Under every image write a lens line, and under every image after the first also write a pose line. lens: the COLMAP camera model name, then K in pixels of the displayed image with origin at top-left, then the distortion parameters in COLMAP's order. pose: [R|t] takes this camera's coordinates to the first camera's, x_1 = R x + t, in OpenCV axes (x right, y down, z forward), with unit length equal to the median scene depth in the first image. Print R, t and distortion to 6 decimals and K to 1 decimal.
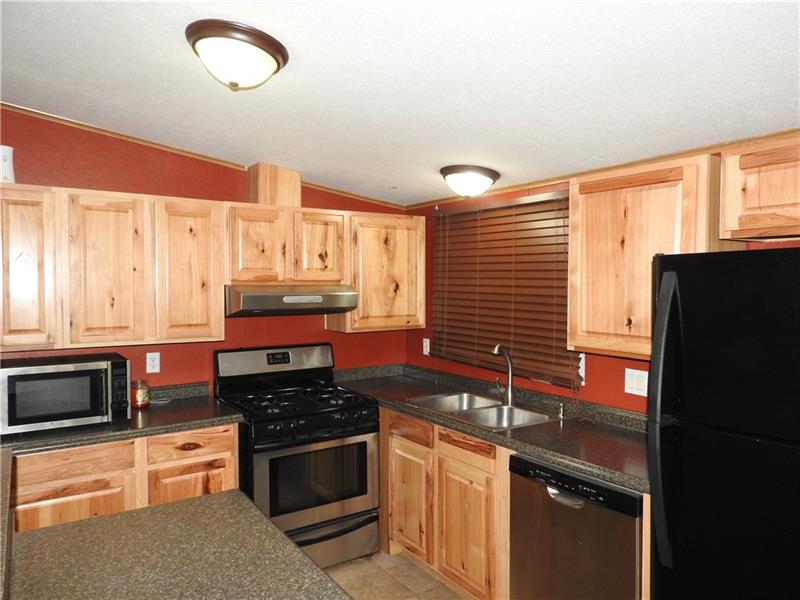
lens RADIAL K [[567.7, 0, 402.1], [0, 567.7, 296.5], [0, 0, 1]] dist [0.007951, -0.008474]
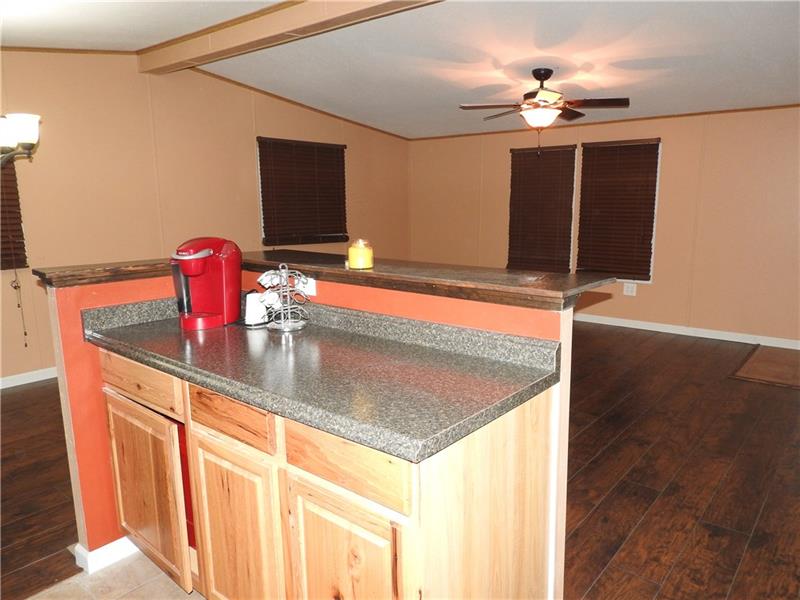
lens RADIAL K [[567.7, 0, 401.5], [0, 567.7, 299.7], [0, 0, 1]] dist [0.007951, -0.008474]
pose [[-0.961725, 0.056038, -0.268224, -0.067924], [0.002899, 0.980891, 0.194537, 0.040510], [0.274000, 0.186313, -0.943510, 0.932696]]
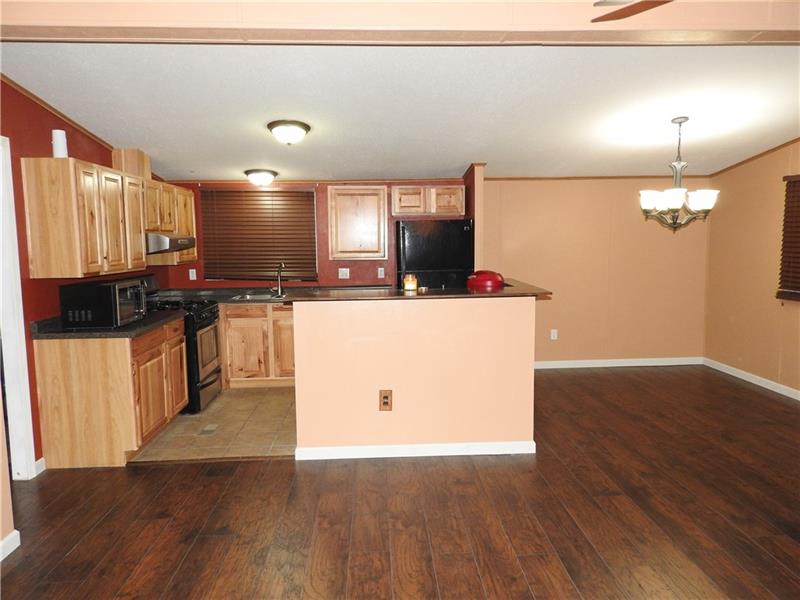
lens RADIAL K [[567.7, 0, 403.1], [0, 567.7, 301.9], [0, 0, 1]] dist [0.007951, -0.008474]
pose [[0.516347, -0.102599, 0.850211, -1.311549], [0.031498, 0.994401, 0.100869, 0.032769], [-0.855800, -0.025303, 0.516688, -0.389633]]
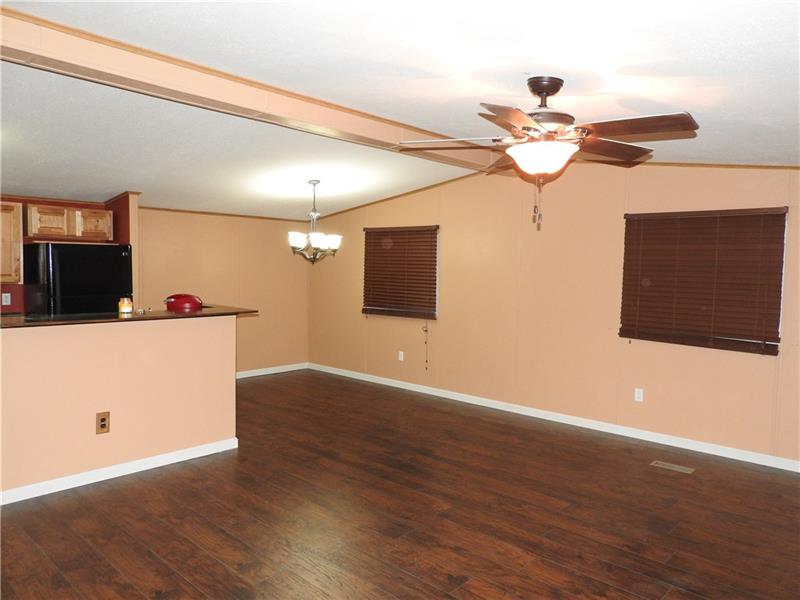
lens RADIAL K [[567.7, 0, 400.7], [0, 567.7, 301.8], [0, 0, 1]] dist [0.007951, -0.008474]
pose [[-0.227689, -0.064242, 0.971612, -1.661231], [0.001068, 0.997804, 0.066224, 0.022085], [-0.973733, 0.016116, -0.227120, -0.068623]]
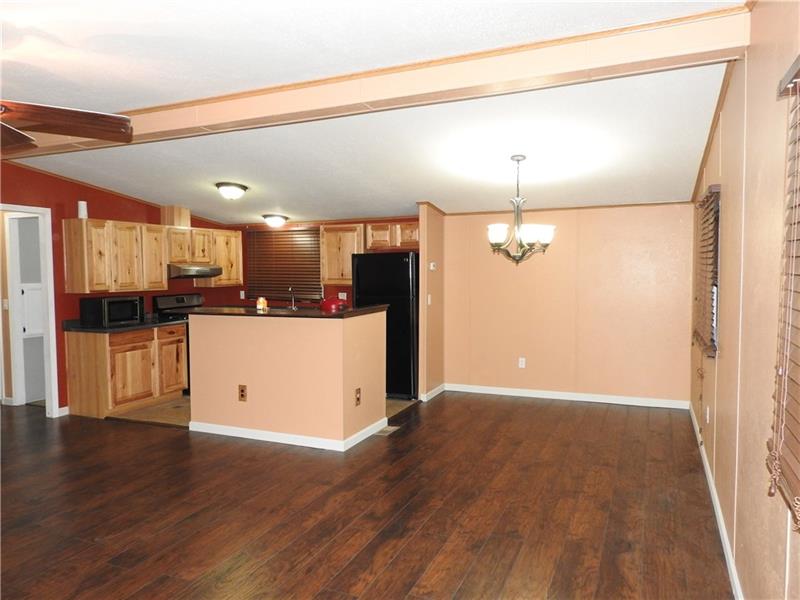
lens RADIAL K [[567.7, 0, 404.4], [0, 567.7, 303.5], [0, 0, 1]] dist [0.007951, -0.008474]
pose [[0.843269, -0.043661, 0.535716, -0.744584], [0.022212, 0.998675, 0.046428, 0.050764], [-0.537033, -0.027252, 0.843121, -1.366602]]
